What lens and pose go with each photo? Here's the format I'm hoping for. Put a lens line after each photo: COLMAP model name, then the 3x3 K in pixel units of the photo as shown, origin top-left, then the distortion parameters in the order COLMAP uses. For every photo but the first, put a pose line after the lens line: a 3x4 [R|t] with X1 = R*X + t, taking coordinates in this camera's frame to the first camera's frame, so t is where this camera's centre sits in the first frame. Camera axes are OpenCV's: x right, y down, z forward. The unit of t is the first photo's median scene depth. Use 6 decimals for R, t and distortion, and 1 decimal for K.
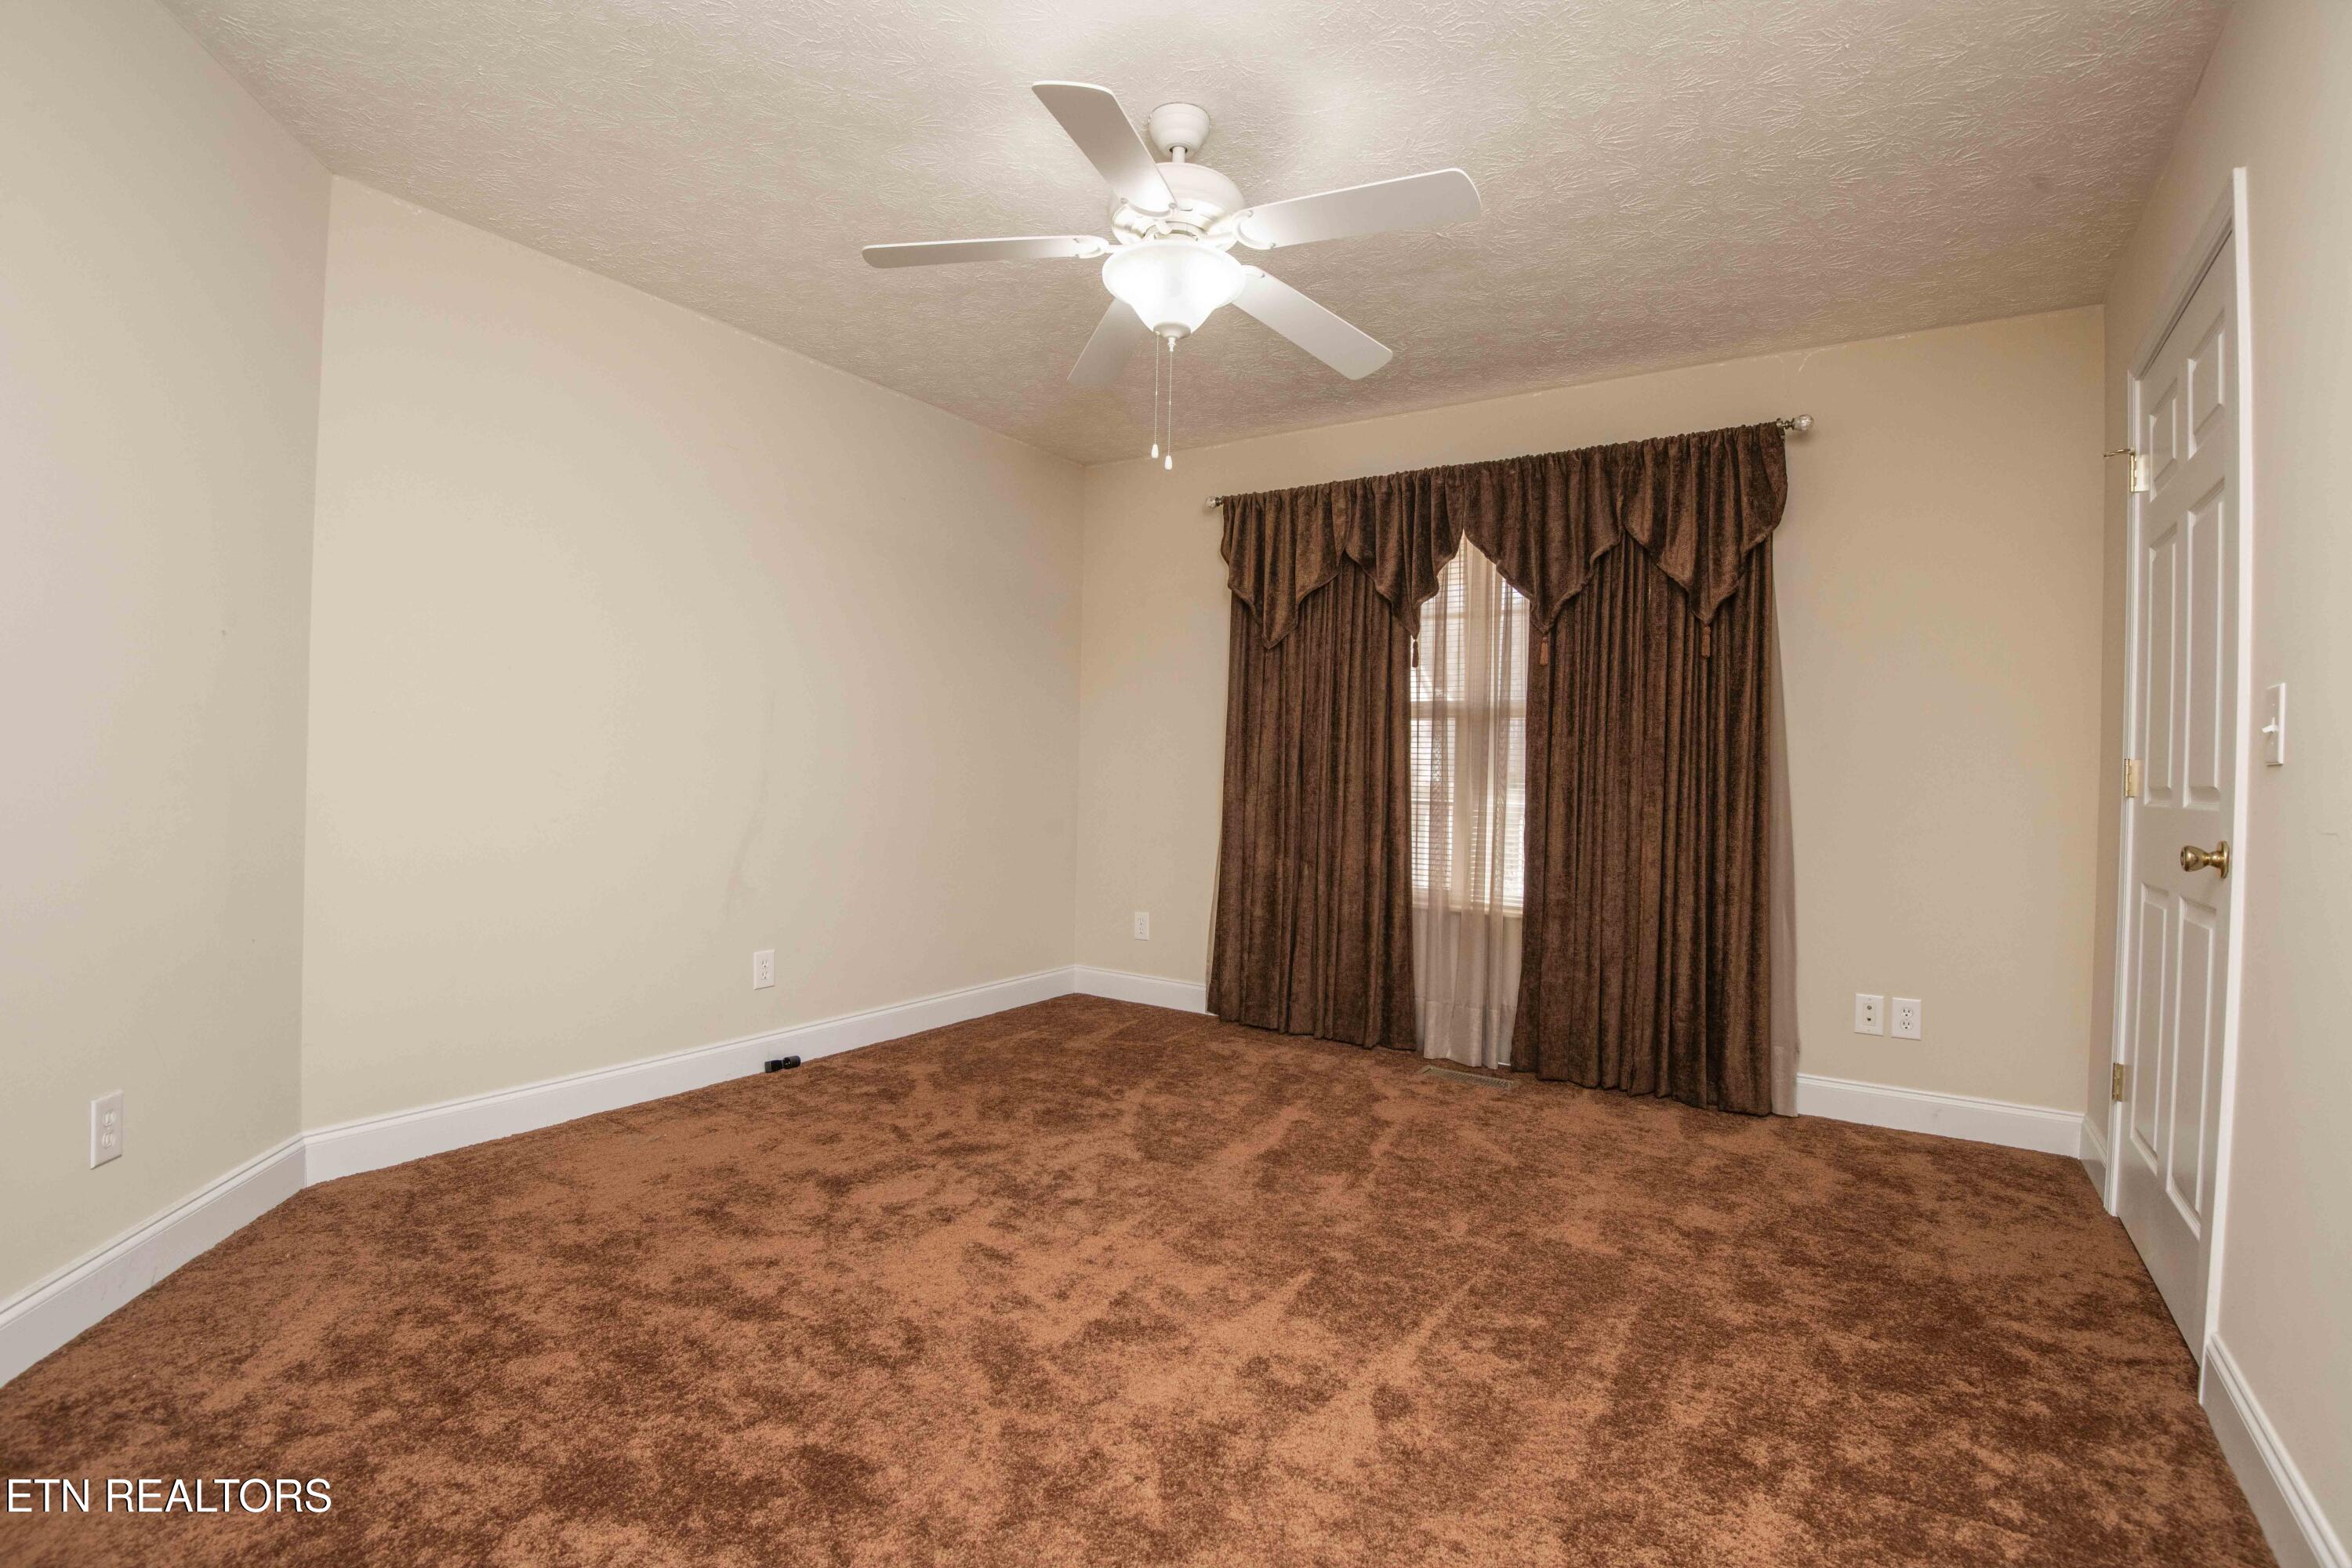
lens RADIAL K [[1085.2, 0, 1179.6], [0, 1085.2, 781.0], [0, 0, 1]] dist [-0.005232, -0.023808]
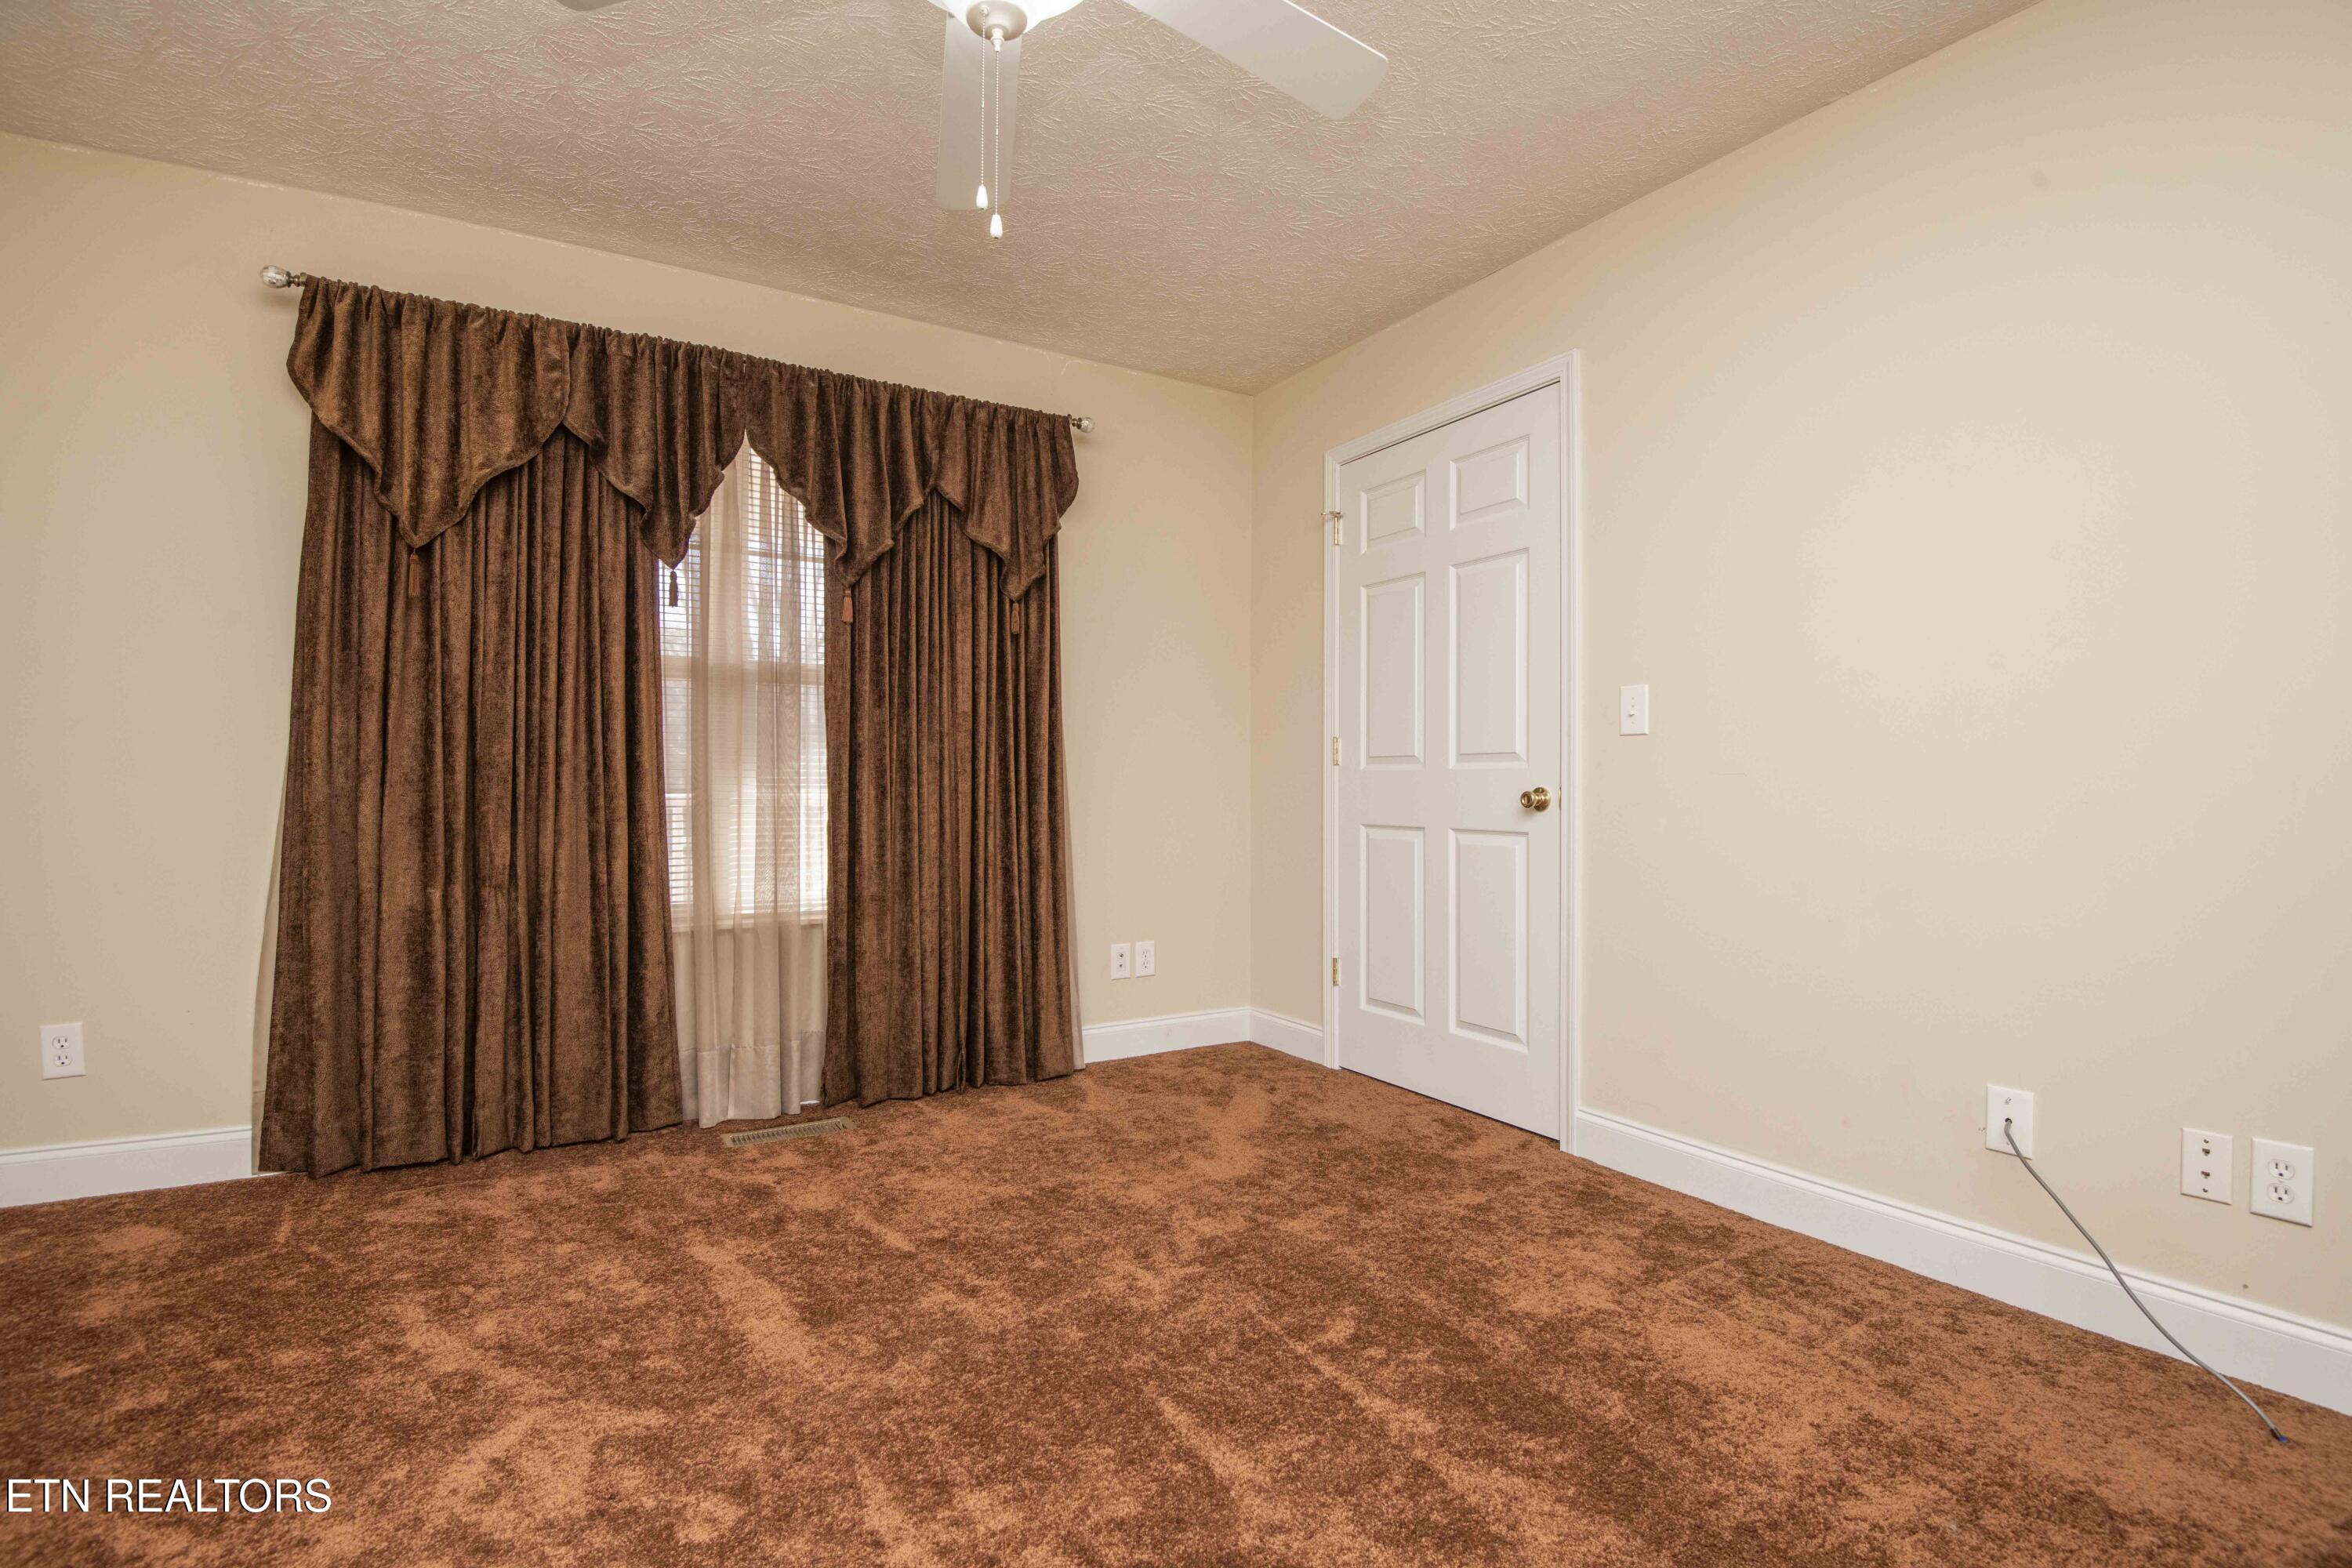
lens RADIAL K [[1090.9, 0, 1176.0], [0, 1090.9, 784.0], [0, 0, 1]] dist [-0.000468, -0.031604]
pose [[0.426972, -0.023230, 0.903966, -0.333328], [0.014893, 0.999715, 0.018656, 0.007325], [-0.904142, 0.005497, 0.427196, 0.402599]]
